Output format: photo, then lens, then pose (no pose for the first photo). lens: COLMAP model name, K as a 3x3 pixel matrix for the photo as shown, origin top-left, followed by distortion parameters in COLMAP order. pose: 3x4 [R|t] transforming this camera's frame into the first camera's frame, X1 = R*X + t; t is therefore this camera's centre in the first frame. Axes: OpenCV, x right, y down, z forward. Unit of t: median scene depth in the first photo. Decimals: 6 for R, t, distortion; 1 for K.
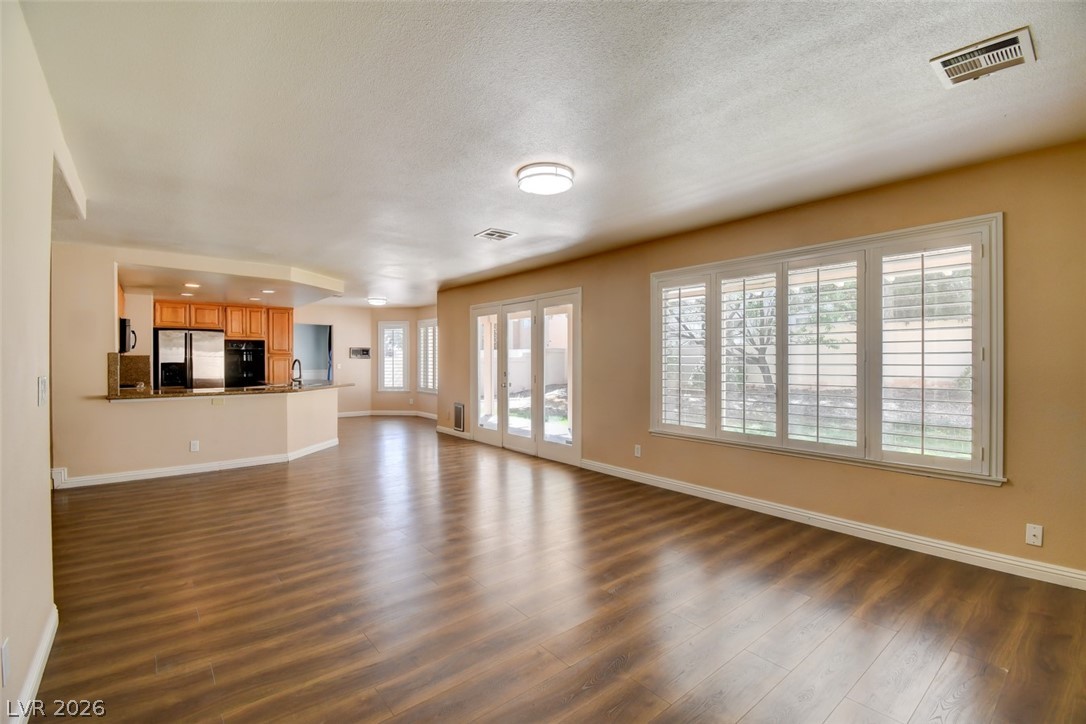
lens RADIAL K [[479.9, 0, 542.3], [0, 479.9, 363.7], [0, 0, 1]] dist [0.003405, -0.000400]
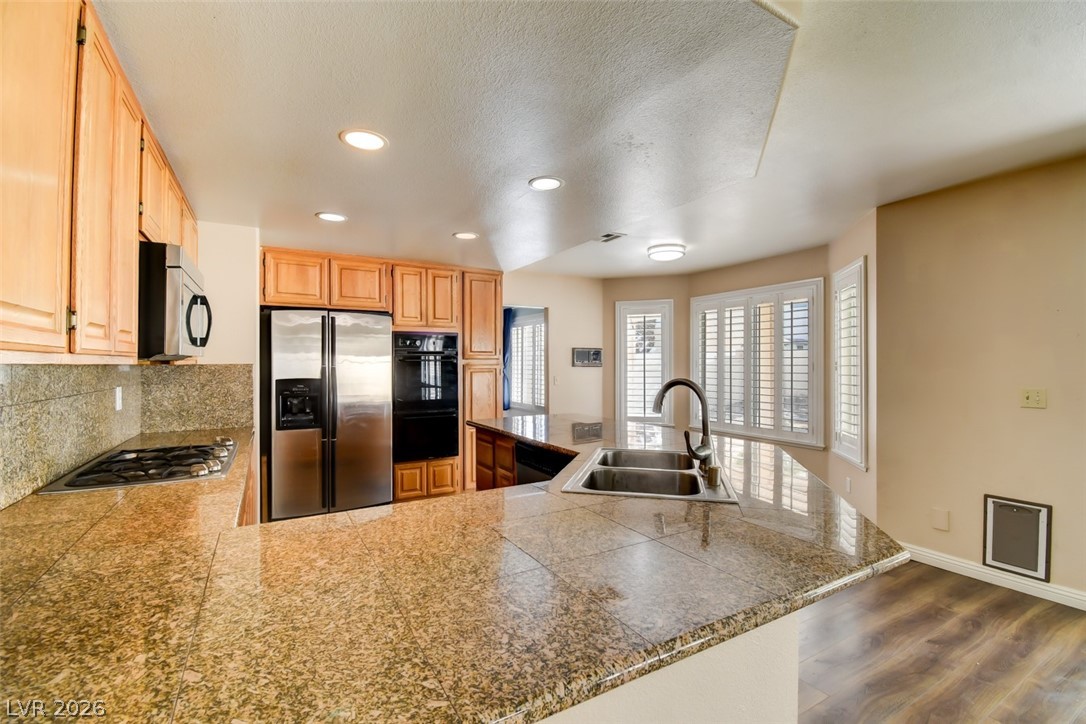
lens RADIAL K [[479.9, 0, 553.5], [0, 479.9, 365.5], [0, 0, 1]] dist [0.003405, -0.000400]
pose [[0.987532, -0.001881, -0.157408, -0.435362], [0.001405, 0.999994, -0.003135, -0.013136], [0.157413, 0.002875, 0.987529, 0.558728]]
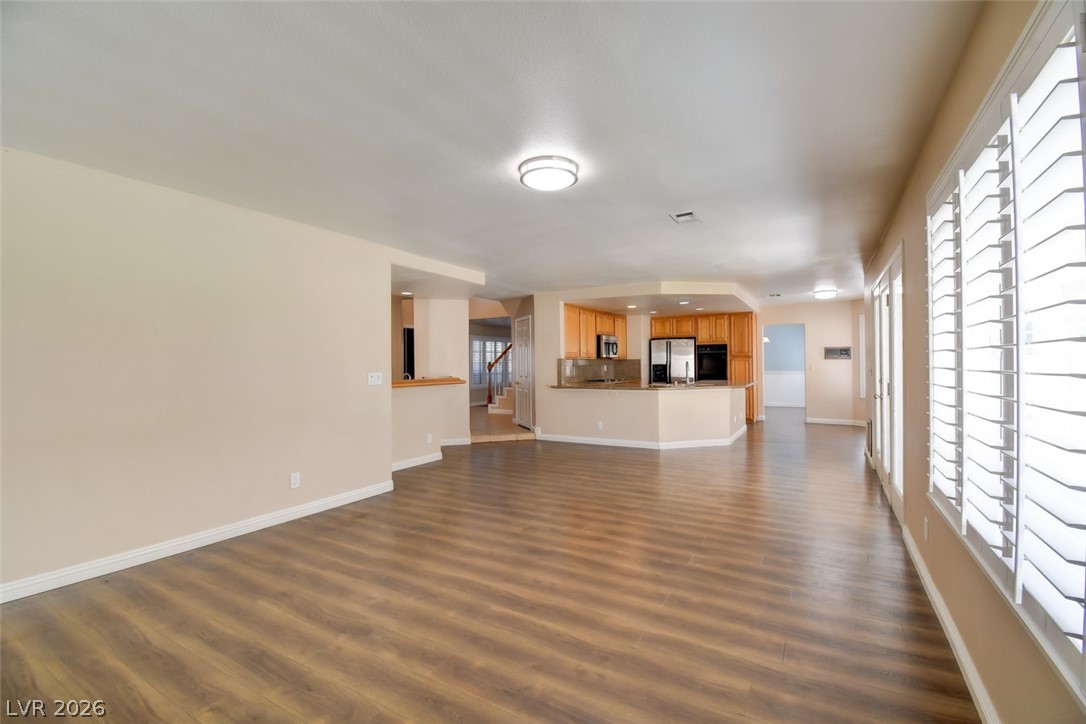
lens RADIAL K [[479.9, 0, 548.3], [0, 479.9, 359.9], [0, 0, 1]] dist [0.003405, -0.000400]
pose [[0.344429, -0.005197, -0.938798, 0.354423], [0.000498, 0.999986, -0.005353, -0.006570], [0.938812, 0.001376, 0.344426, 0.254614]]
